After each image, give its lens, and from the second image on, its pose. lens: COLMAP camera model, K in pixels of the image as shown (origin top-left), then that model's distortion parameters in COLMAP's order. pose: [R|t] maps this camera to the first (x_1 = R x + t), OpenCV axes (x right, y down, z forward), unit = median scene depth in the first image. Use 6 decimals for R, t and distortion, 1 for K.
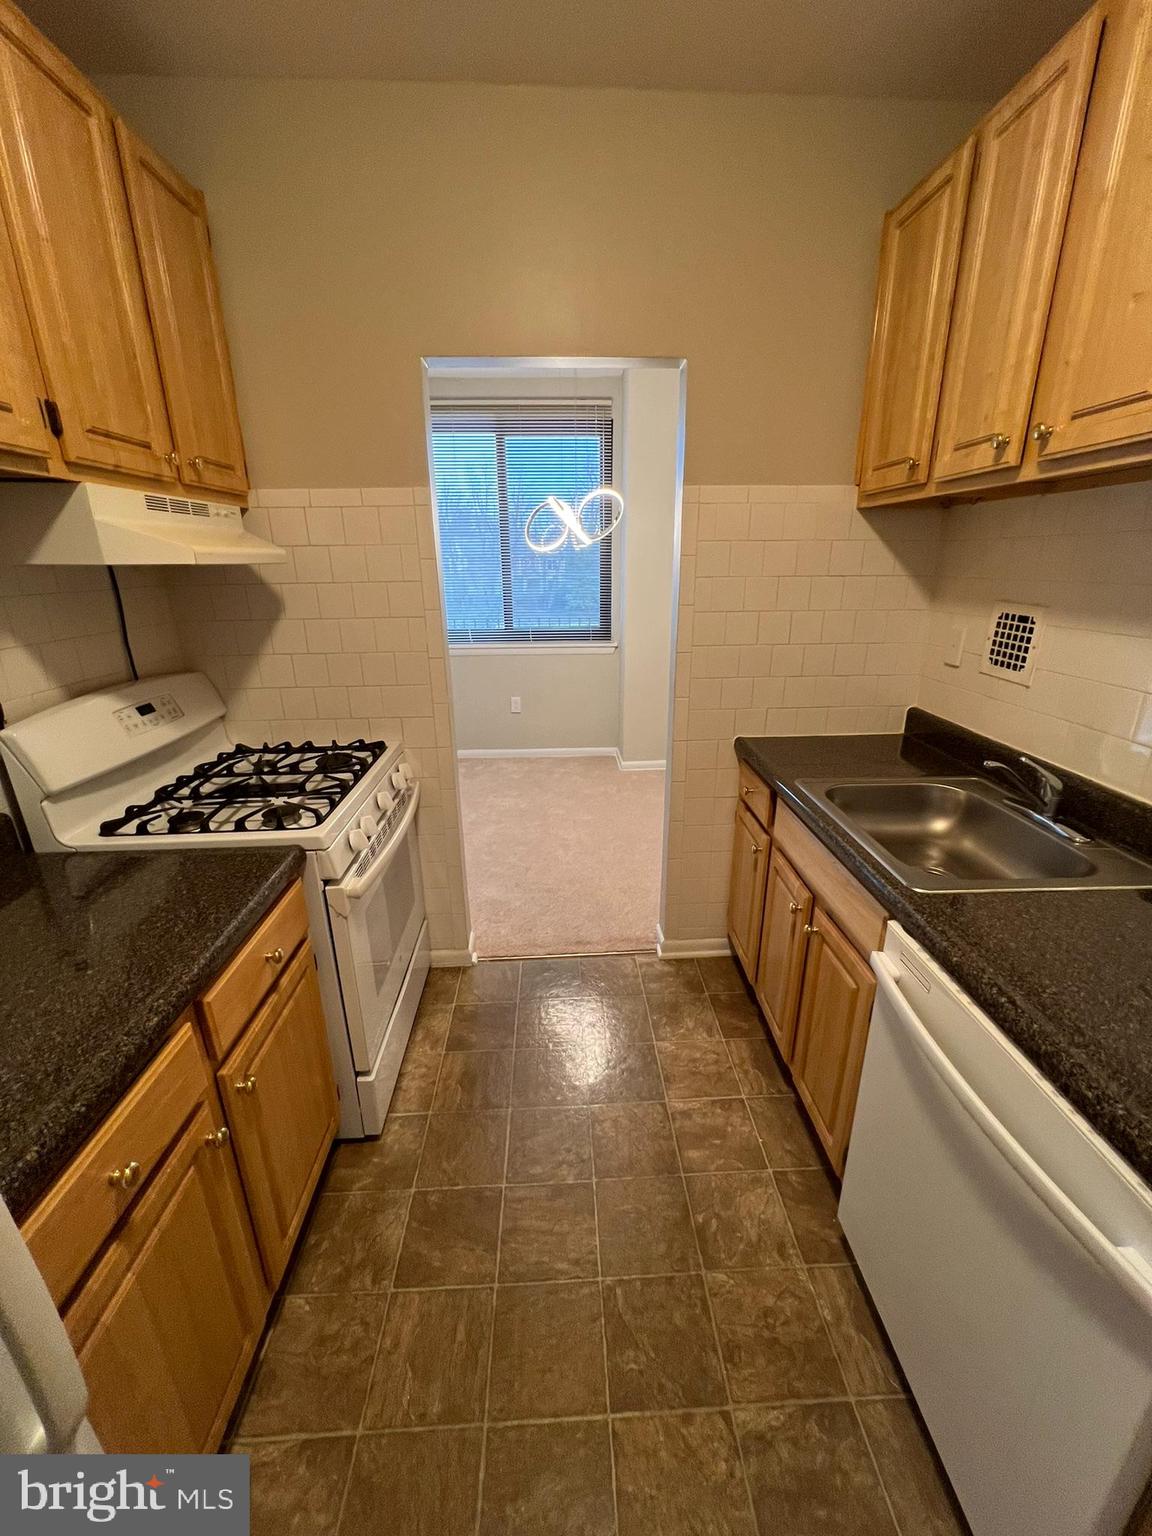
lens RADIAL K [[629.0, 0, 581.8], [0, 629.0, 768.6], [0, 0, 1]] dist [-0.001596, 0.000072]
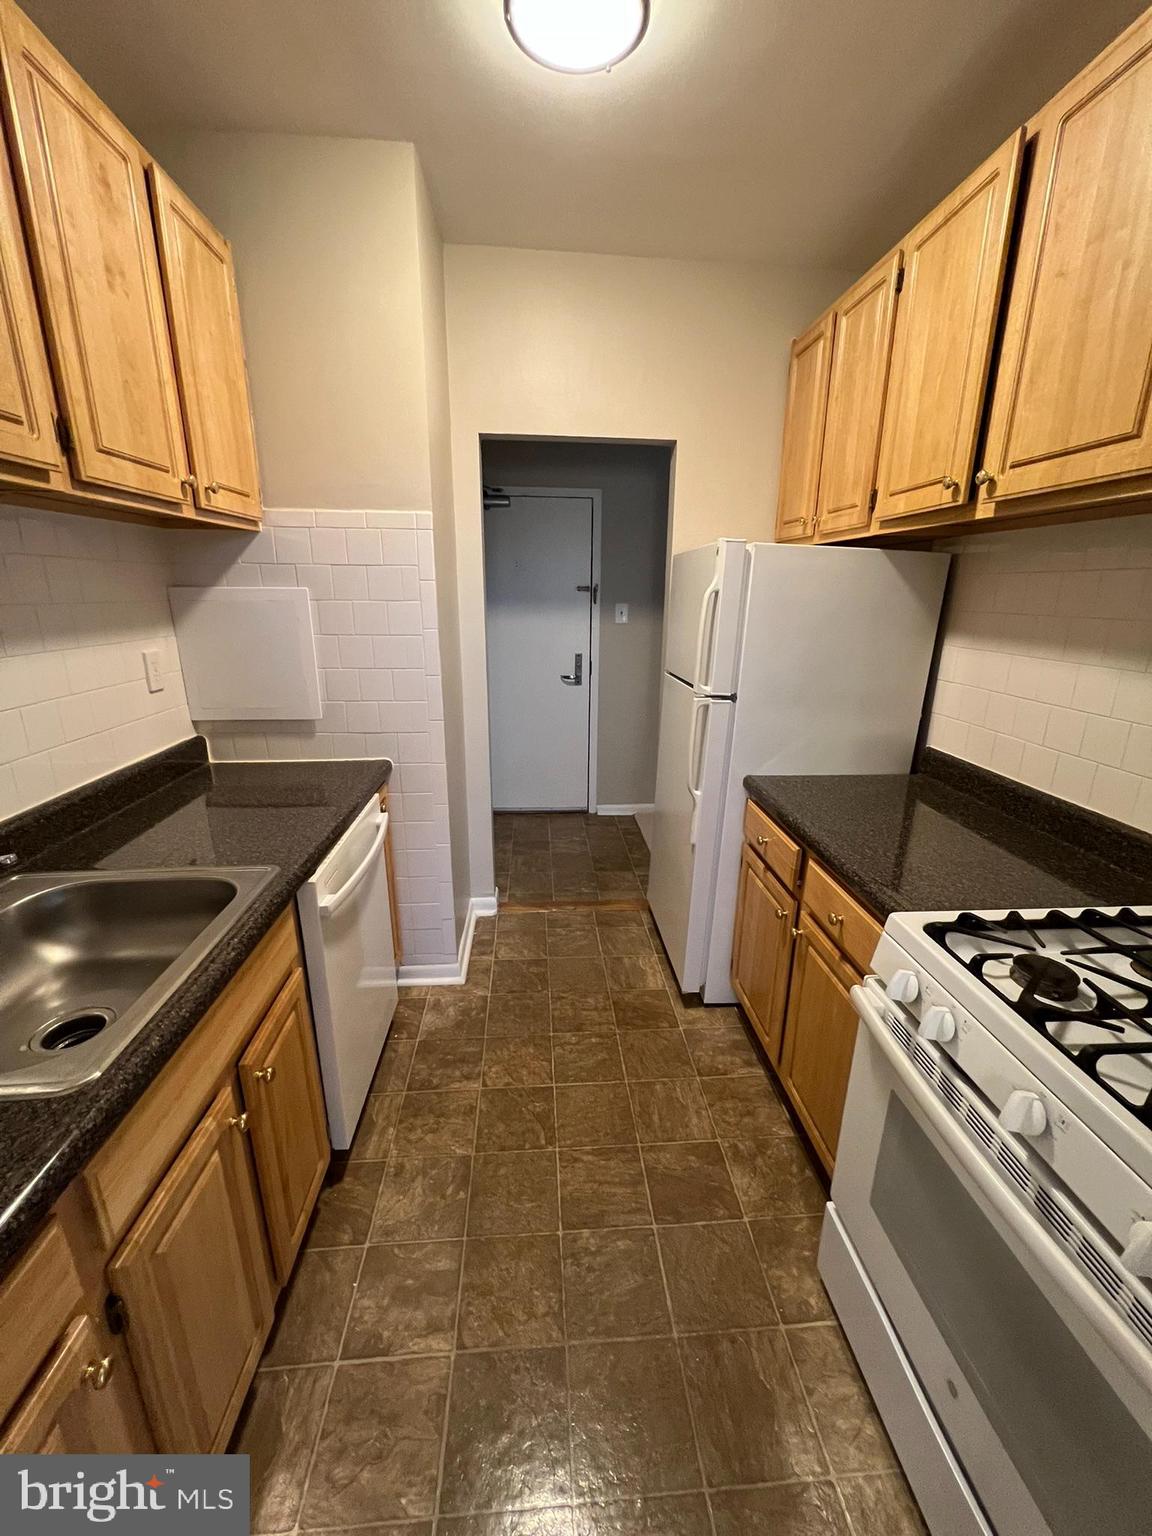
lens RADIAL K [[611.9, 0, 582.0], [0, 611.9, 767.6], [0, 0, 1]] dist [-0.005892, 0.000518]
pose [[-0.999401, 0.013377, -0.031929, 0.008122], [-0.007271, 0.820645, 0.571392, -0.493229], [0.033846, 0.571281, -0.820056, 1.510293]]
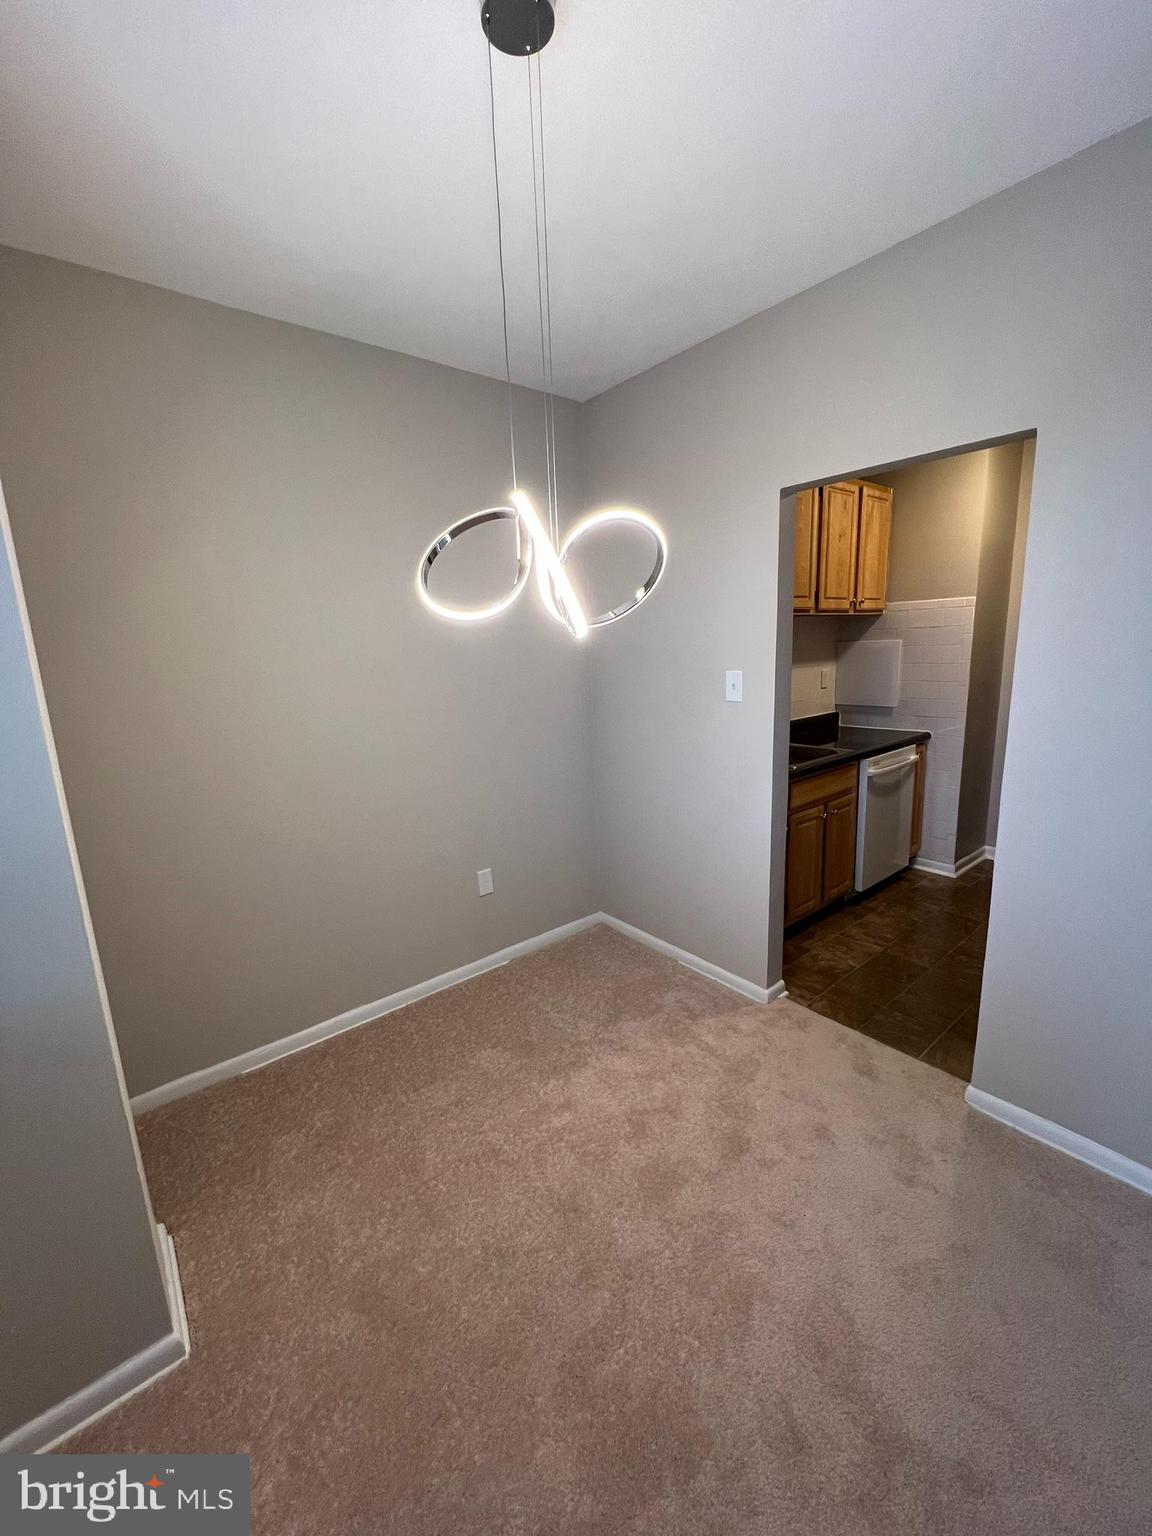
lens RADIAL K [[611.9, 0, 582.0], [0, 611.9, 767.6], [0, 0, 1]] dist [-0.005892, 0.000518]
pose [[-0.597476, -0.123535, 0.792314, -0.796451], [0.299599, 0.882120, 0.363462, -0.947663], [-0.743816, 0.454537, -0.490034, 2.775975]]
